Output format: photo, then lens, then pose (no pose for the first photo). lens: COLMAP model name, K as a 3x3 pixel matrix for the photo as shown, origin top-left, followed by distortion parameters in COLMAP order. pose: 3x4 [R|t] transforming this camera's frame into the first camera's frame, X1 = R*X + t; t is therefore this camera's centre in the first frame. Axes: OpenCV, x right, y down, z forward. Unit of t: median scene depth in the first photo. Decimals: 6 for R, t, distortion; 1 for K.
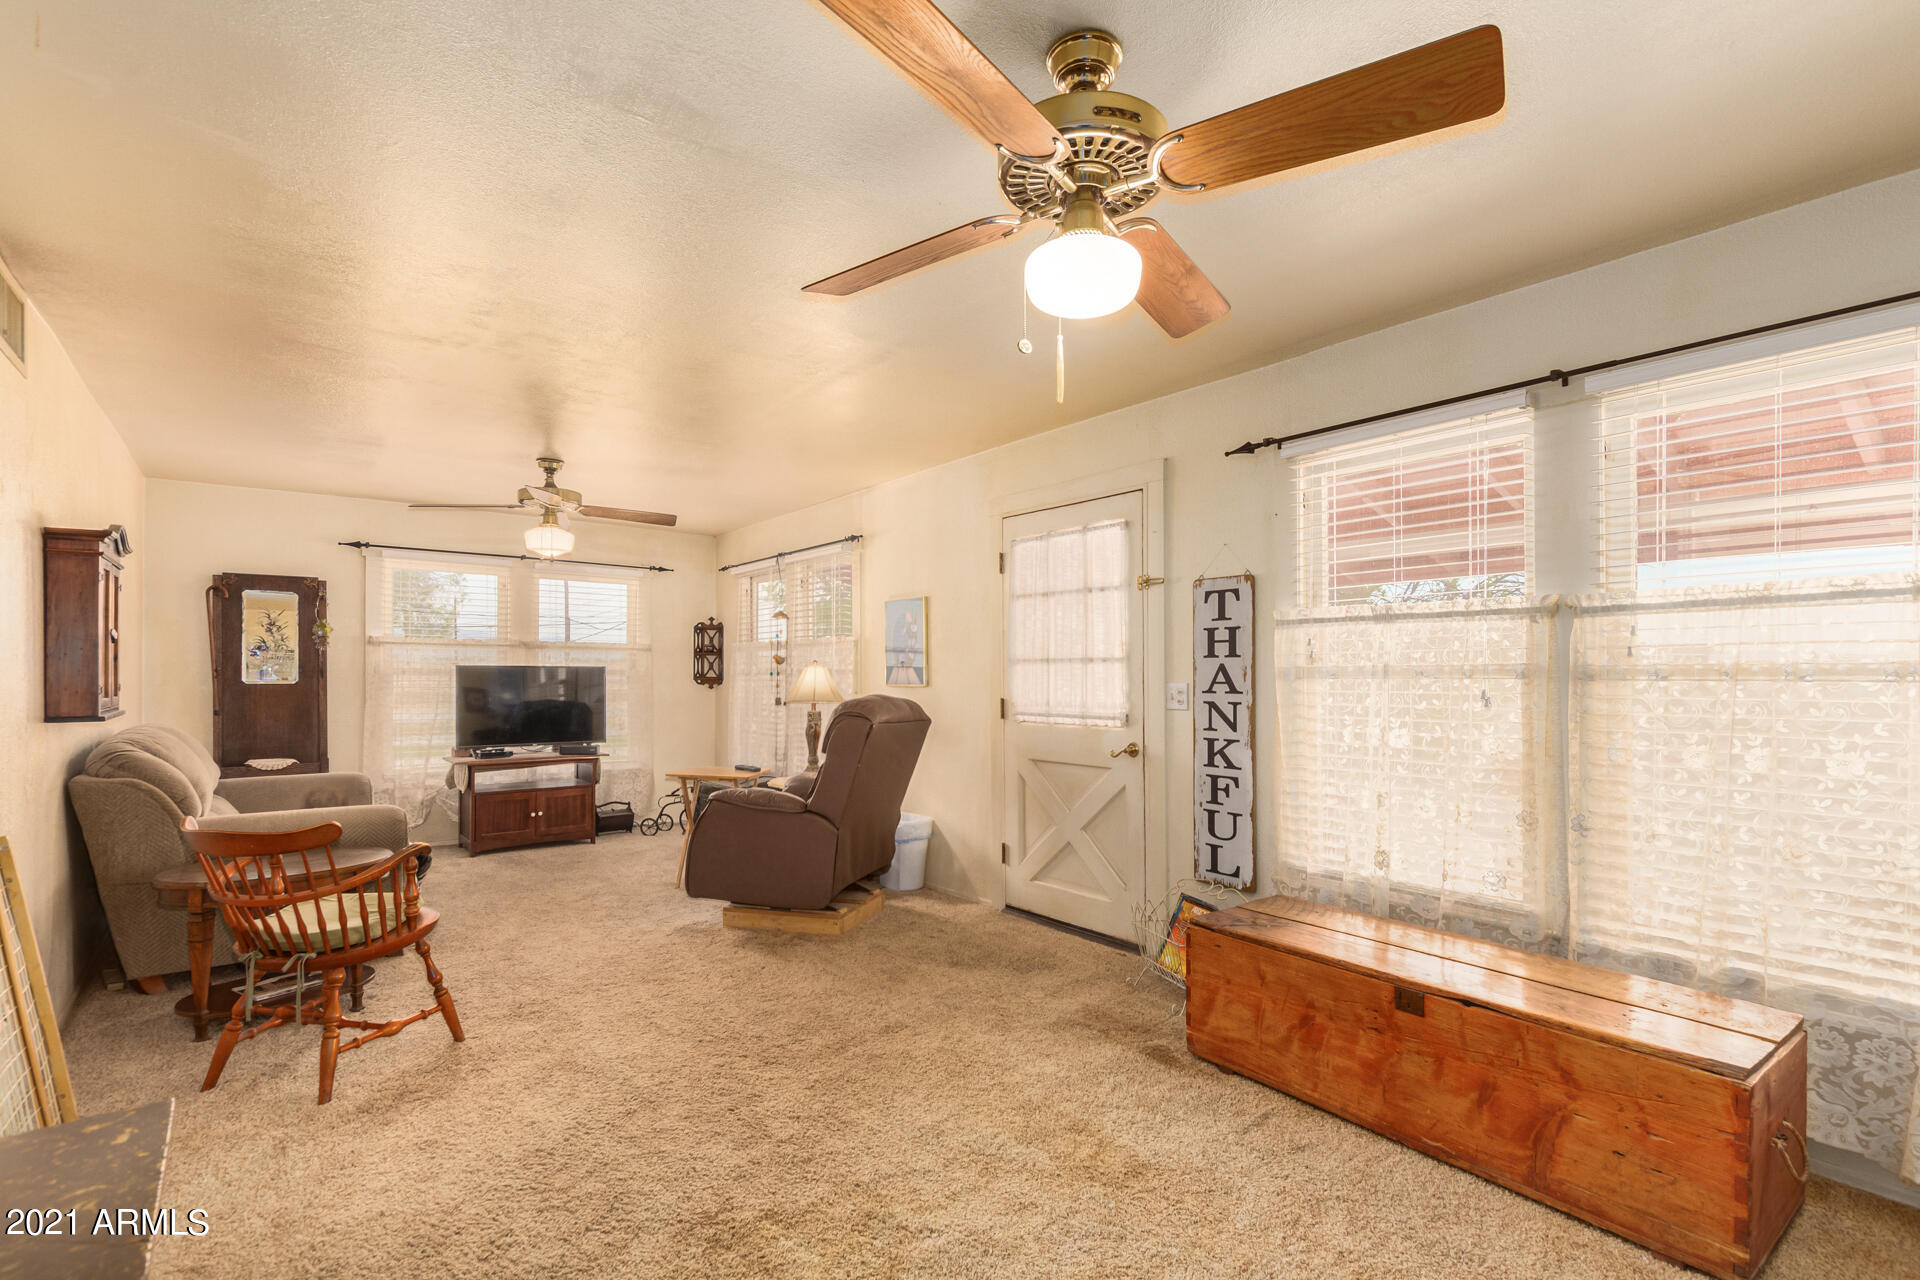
lens RADIAL K [[868.3, 0, 963.6], [0, 868.3, 669.9], [0, 0, 1]] dist [0.001150, 0.000214]
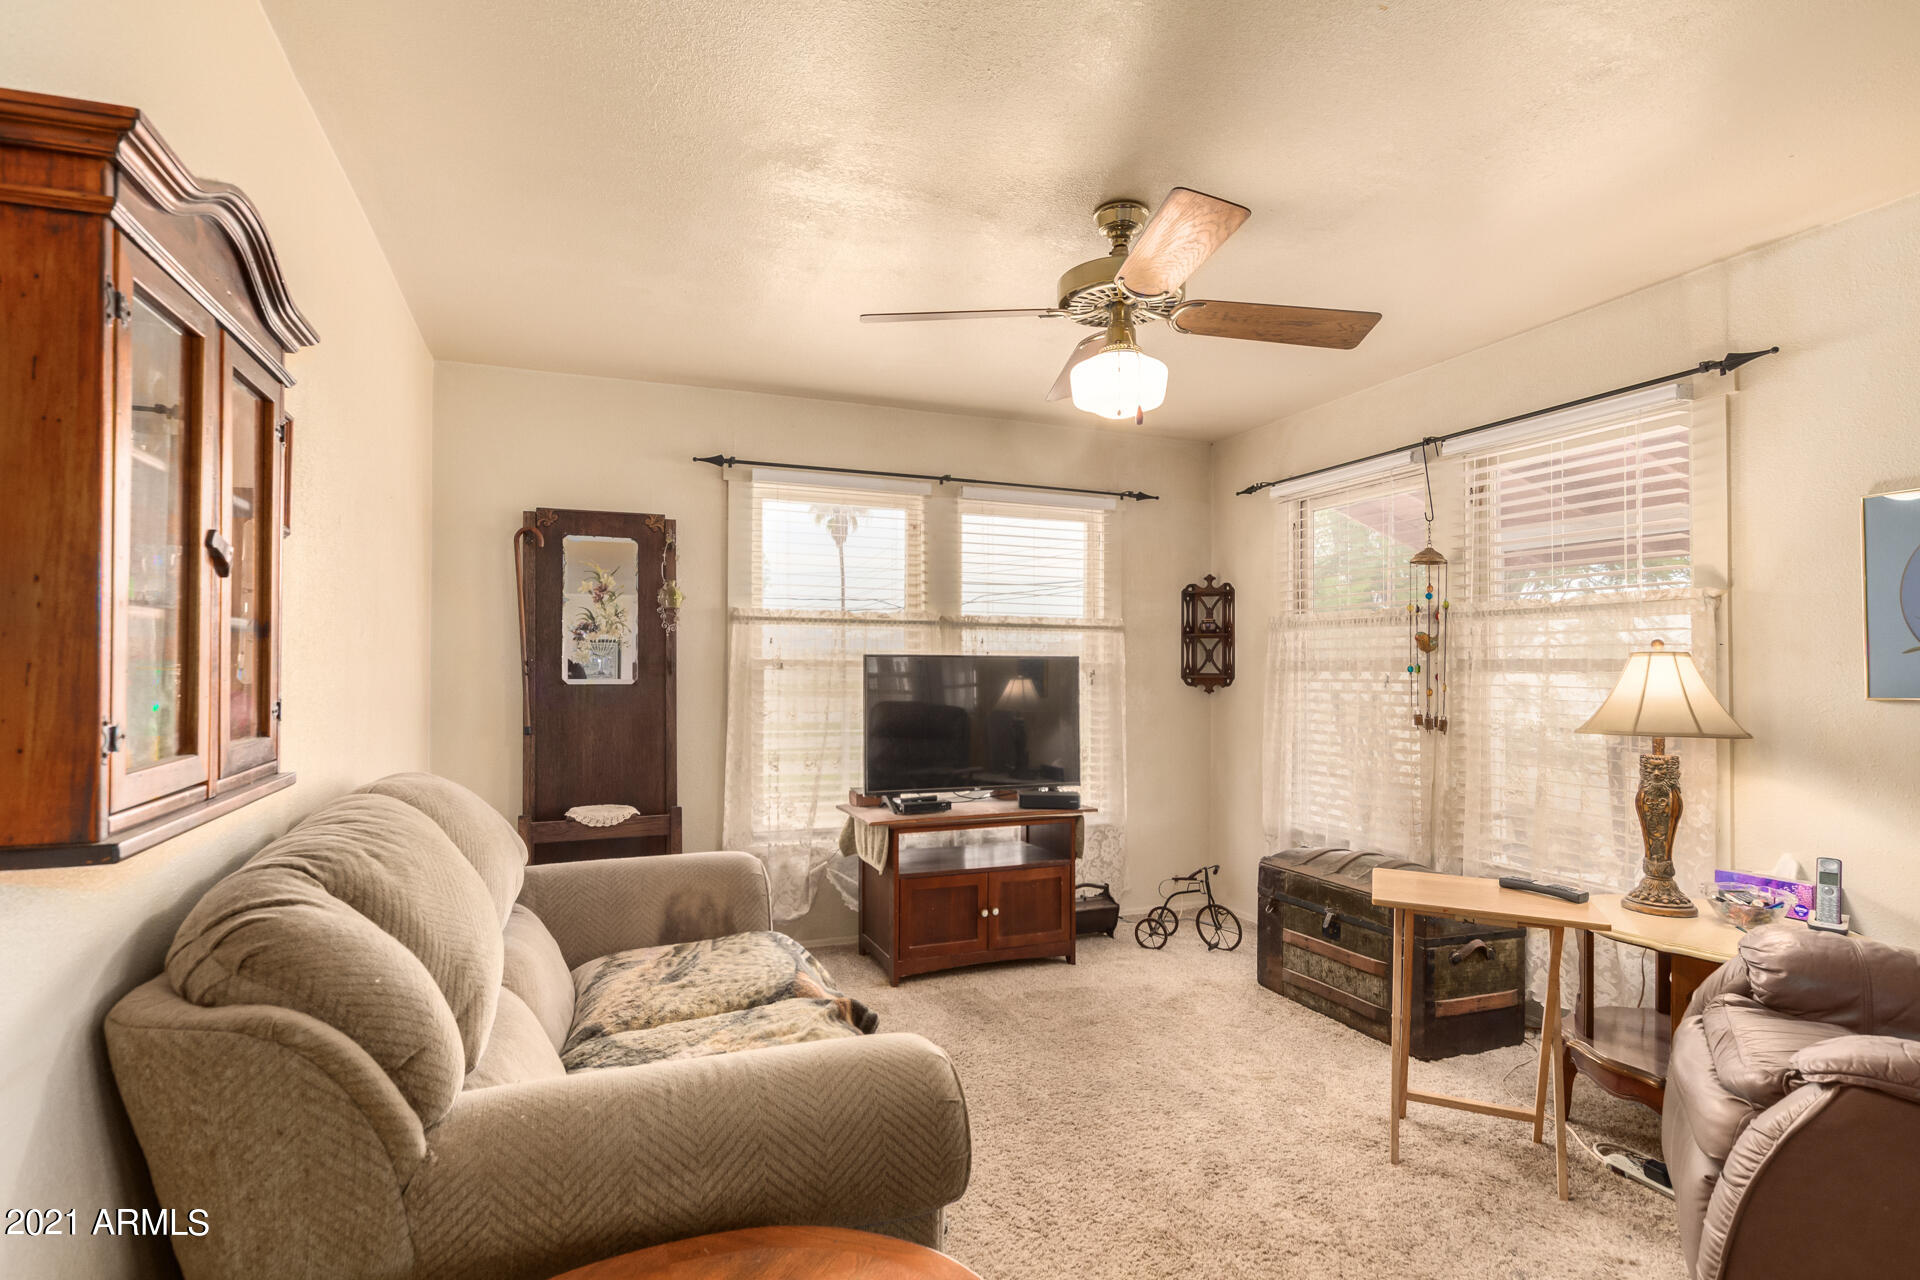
lens RADIAL K [[927.2, 0, 966.7], [0, 927.2, 655.3], [0, 0, 1]] dist [0.002594, -0.000060]
pose [[0.960878, -0.002235, -0.276964, -0.458922], [0.000198, 0.999973, -0.007383, 0.000125], [0.276973, 0.007039, 0.960852, 0.550877]]
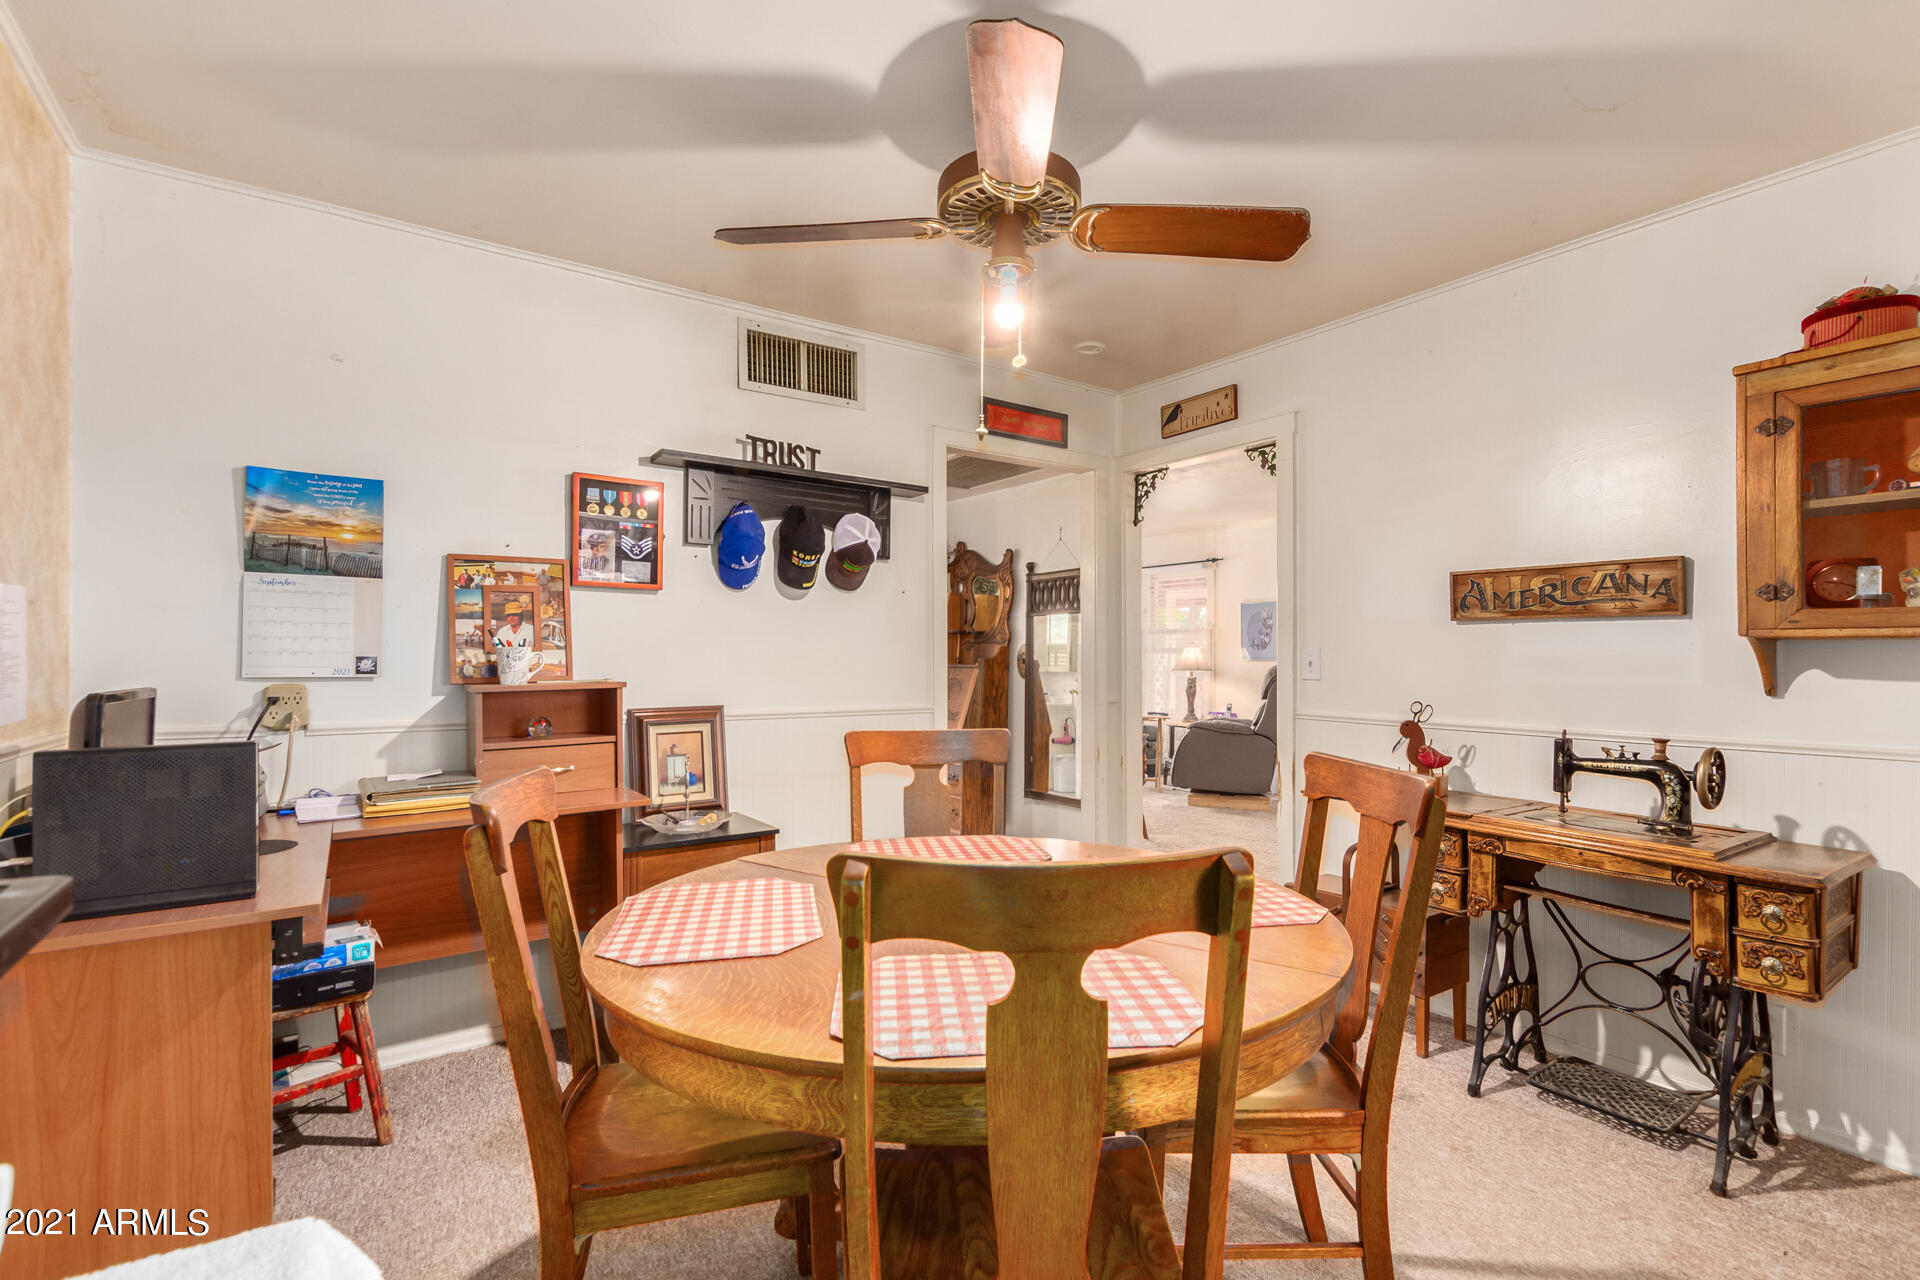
lens RADIAL K [[927.2, 0, 966.7], [0, 927.2, 655.3], [0, 0, 1]] dist [0.002594, -0.000060]
pose [[0.998979, 0.001347, -0.045158, -0.591889], [-0.001139, 0.999989, 0.004638, 0.004097], [0.045164, -0.004581, 0.998969, -0.742317]]
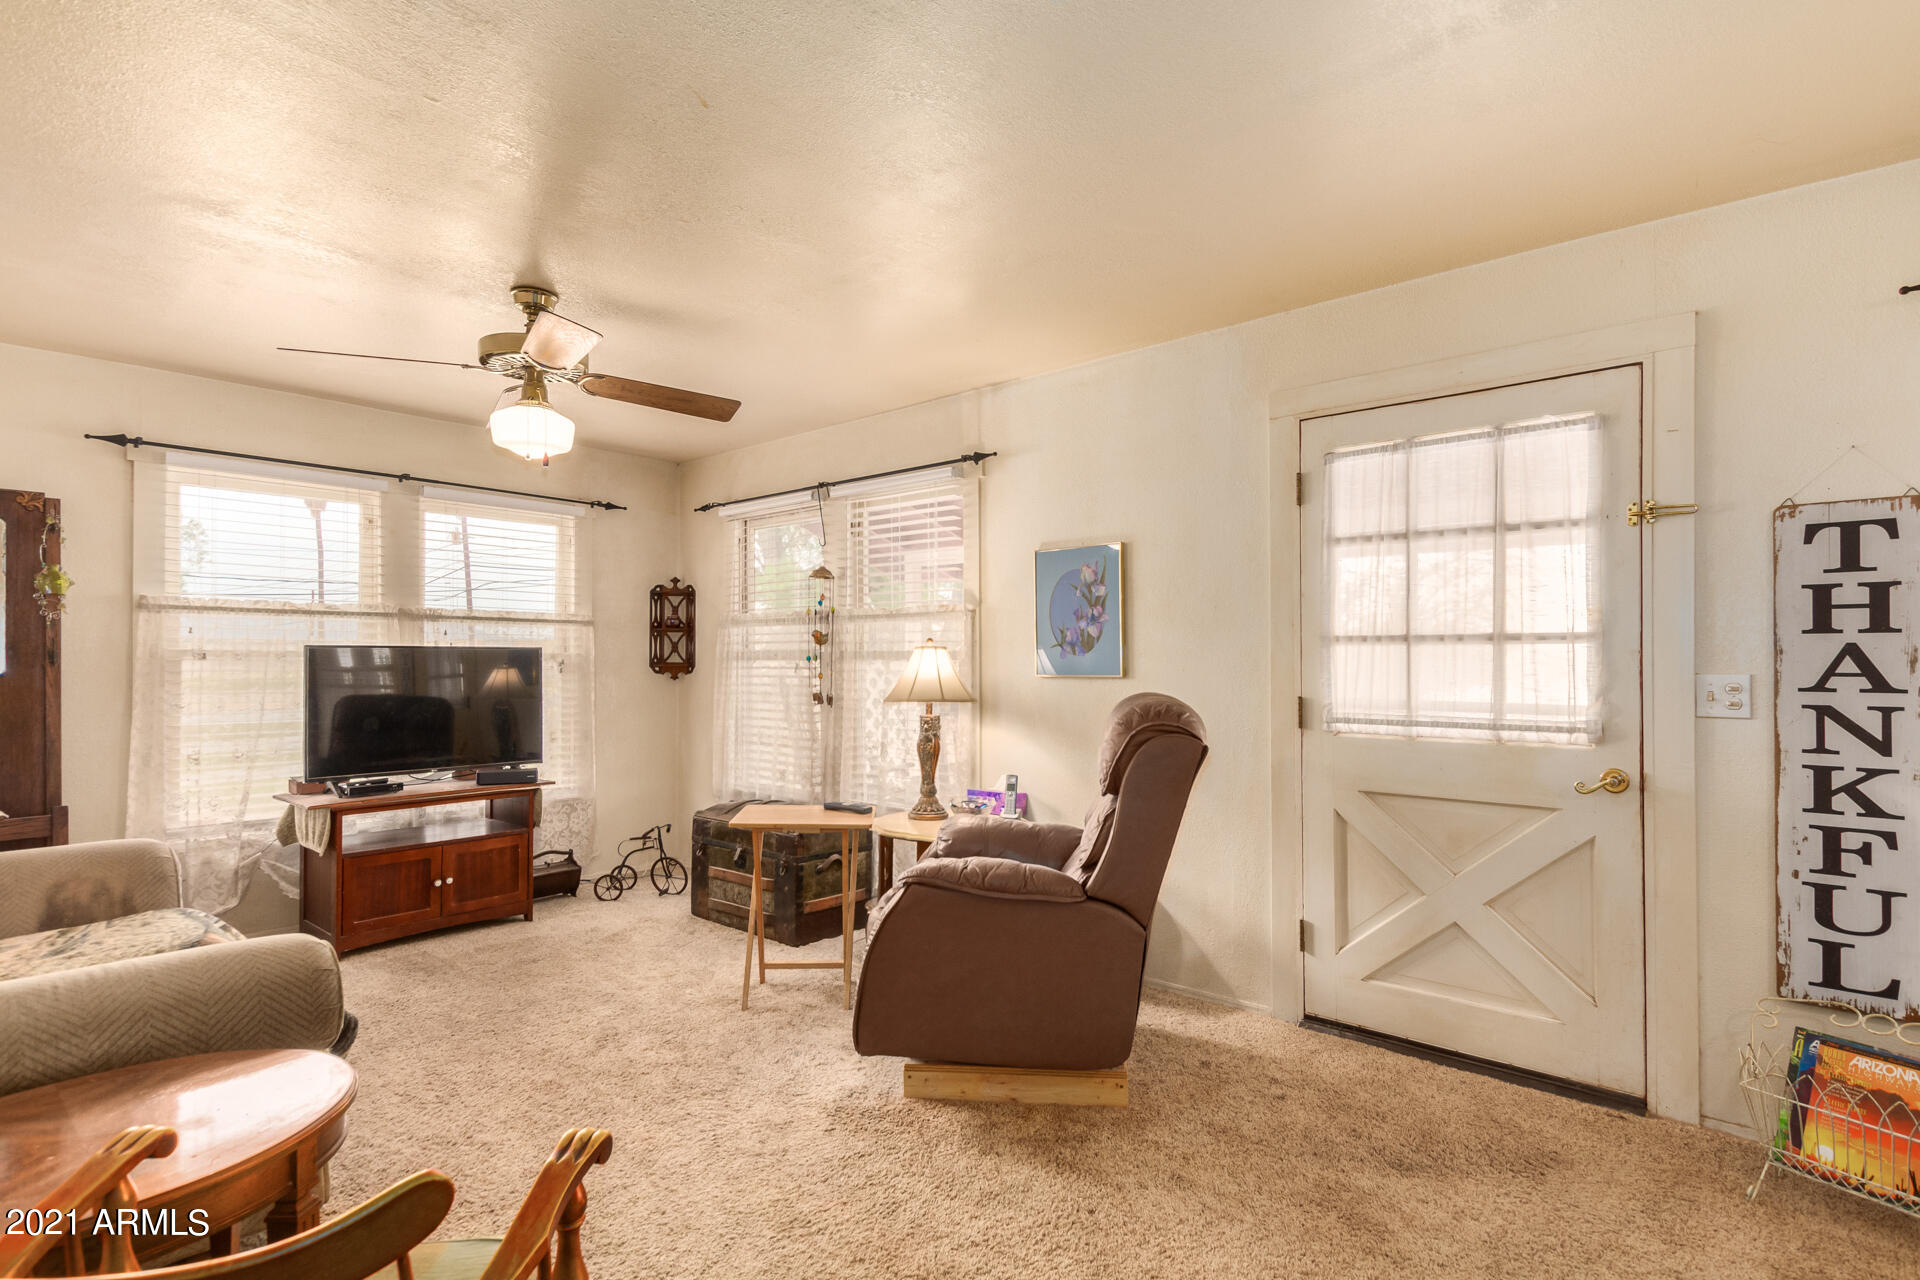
lens RADIAL K [[920.9, 0, 950.5], [0, 920.9, 648.7], [0, 0, 1]] dist [0.019496, -0.010070]
pose [[0.983690, 0.001346, 0.179865, -0.343526], [-0.000586, 0.999991, -0.004276, -0.000108], [-0.179869, 0.004101, 0.983682, 0.373482]]
